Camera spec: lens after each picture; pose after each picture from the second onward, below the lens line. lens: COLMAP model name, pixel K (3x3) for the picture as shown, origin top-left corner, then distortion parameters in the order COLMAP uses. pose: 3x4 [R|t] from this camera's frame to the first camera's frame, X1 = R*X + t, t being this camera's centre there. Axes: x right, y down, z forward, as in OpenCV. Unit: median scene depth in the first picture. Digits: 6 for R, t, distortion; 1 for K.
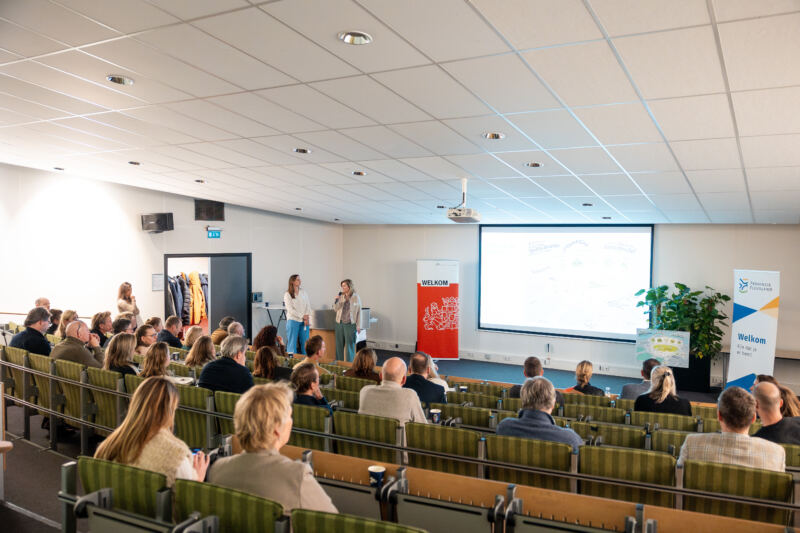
lens RADIAL K [[654.0, 0, 404.0], [0, 654.0, 269.6], [0, 0, 1]] dist [0.002721, 0.000583]
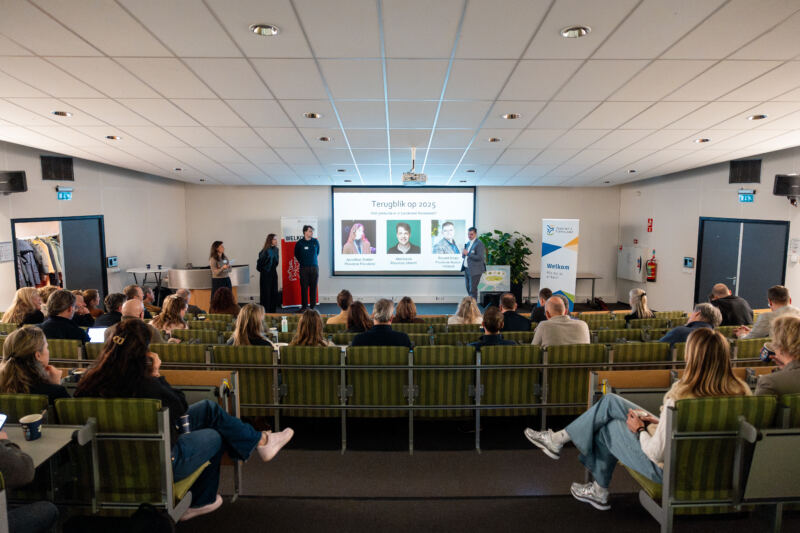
lens RADIAL K [[562.6, 0, 400.0], [0, 562.6, 266.5], [0, 0, 1]] dist [0.019866, -0.000405]
pose [[0.858490, -0.071376, 0.507839, -0.362686], [0.030827, 0.995659, 0.087825, -0.013235], [-0.511903, -0.059742, 0.856964, 0.105662]]
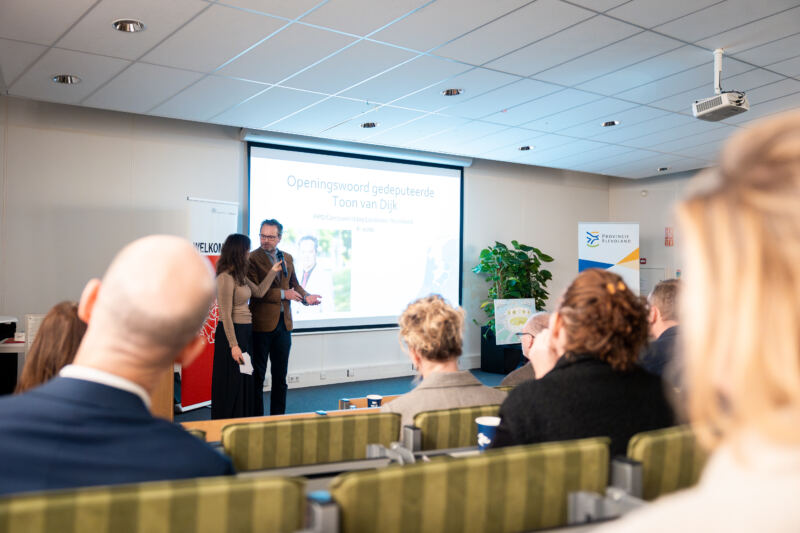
lens RADIAL K [[816.8, 0, 400.0], [0, 816.8, 266.5], [0, 0, 1]] dist [-0.002117, -0.000681]
pose [[0.322902, -0.013952, 0.946330, -0.600648], [0.035347, 0.999372, 0.002673, 0.046344], [-0.945772, 0.032587, 0.323192, 0.826588]]
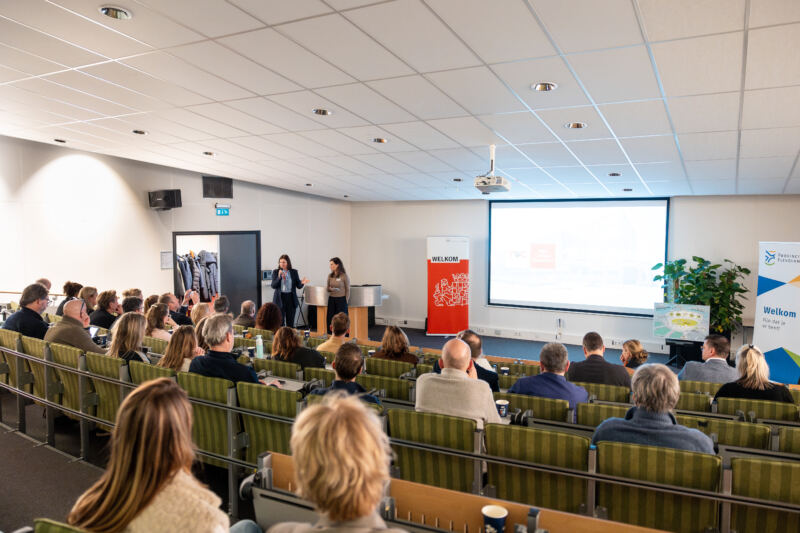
lens RADIAL K [[592.7, 0, 400.8], [0, 592.7, 269.3], [0, 0, 1]] dist [-0.004165, 0.003086]
pose [[0.999846, -0.007967, 0.015611, -0.042858], [0.007502, 0.999532, 0.029649, 0.010452], [-0.015840, -0.029528, 0.999438, 0.116740]]
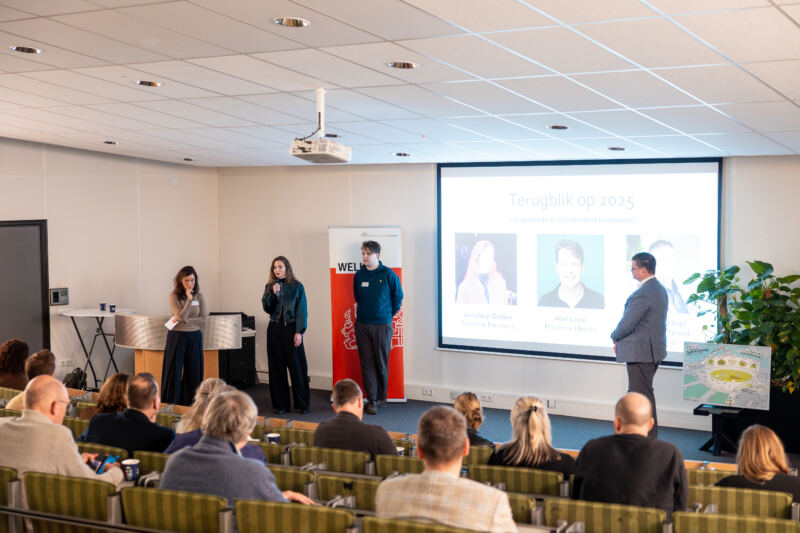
lens RADIAL K [[1232.7, 0, 400.0], [0, 1232.7, 266.5], [0, 0, 1]] dist [0.037894, 0.052296]
pose [[0.998065, -0.013849, -0.060624, 0.182075], [0.014810, 0.999771, 0.015430, 0.004454], [0.060396, -0.016298, 0.998041, -0.089294]]
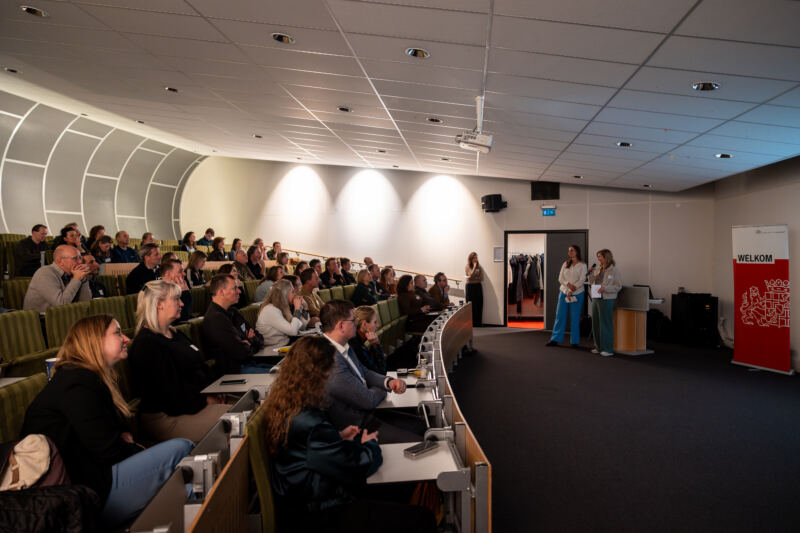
lens RADIAL K [[562.6, 0, 400.0], [0, 562.6, 266.5], [0, 0, 1]] dist [0.019866, -0.000405]
pose [[0.404753, 0.015035, -0.914302, 0.561531], [-0.056641, 0.998357, -0.008657, 0.069464], [0.912670, 0.055291, 0.404940, 0.496105]]
